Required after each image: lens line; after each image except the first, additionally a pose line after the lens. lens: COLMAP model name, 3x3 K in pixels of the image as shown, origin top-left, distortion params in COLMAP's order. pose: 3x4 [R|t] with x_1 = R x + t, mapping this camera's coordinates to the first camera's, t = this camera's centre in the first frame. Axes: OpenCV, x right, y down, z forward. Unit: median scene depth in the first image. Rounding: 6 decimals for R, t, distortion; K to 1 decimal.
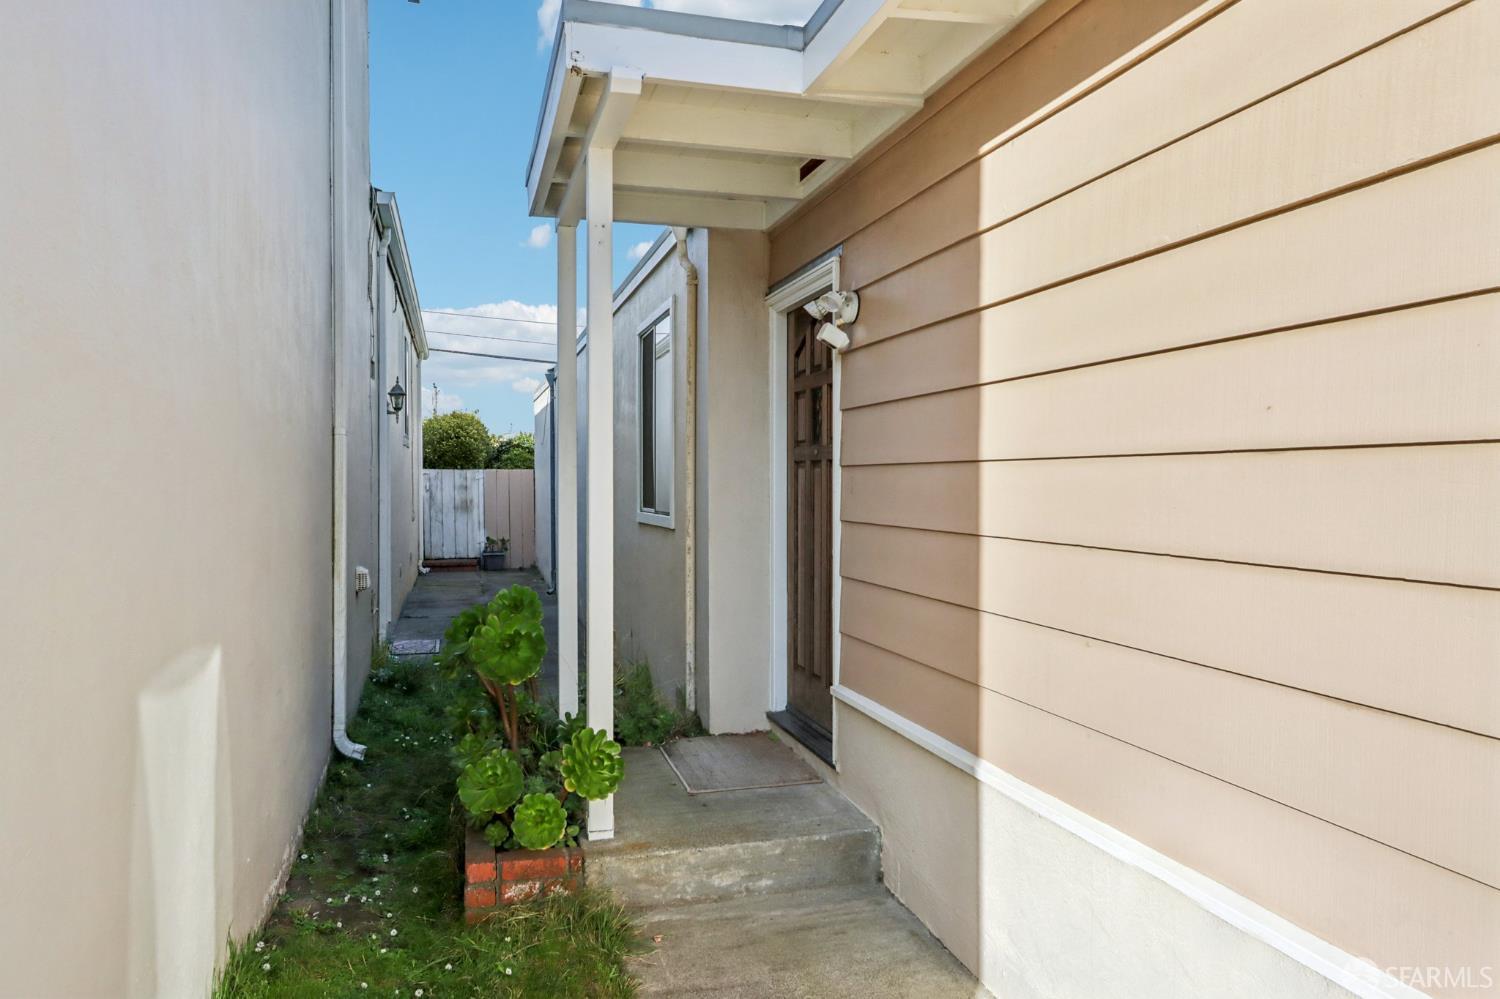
lens RADIAL K [[1104.2, 0, 748.9], [0, 1104.2, 498.5], [0, 0, 1]] dist [0.001748, -0.000055]
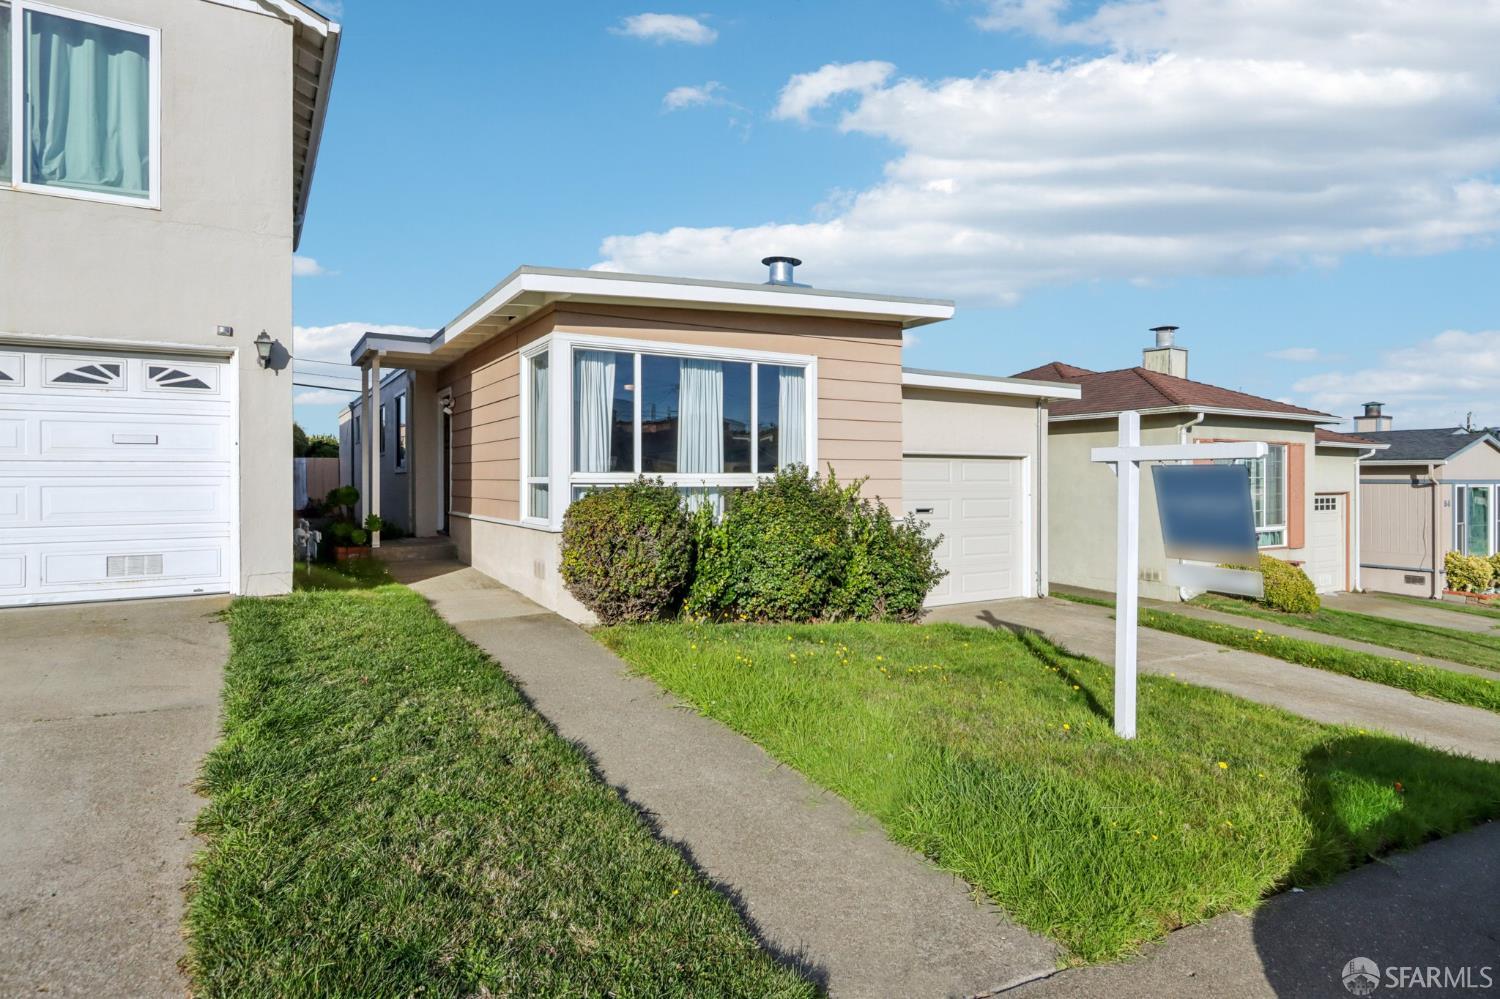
lens RADIAL K [[843.6, 0, 756.7], [0, 843.6, 491.4], [0, 0, 1]] dist [-0.004783, 0.000001]
pose [[0.960994, 0.002347, 0.276558, 0.230934], [-0.002394, 0.999997, -0.000168, 0.089325], [-0.276557, -0.000501, 0.960997, -1.537068]]
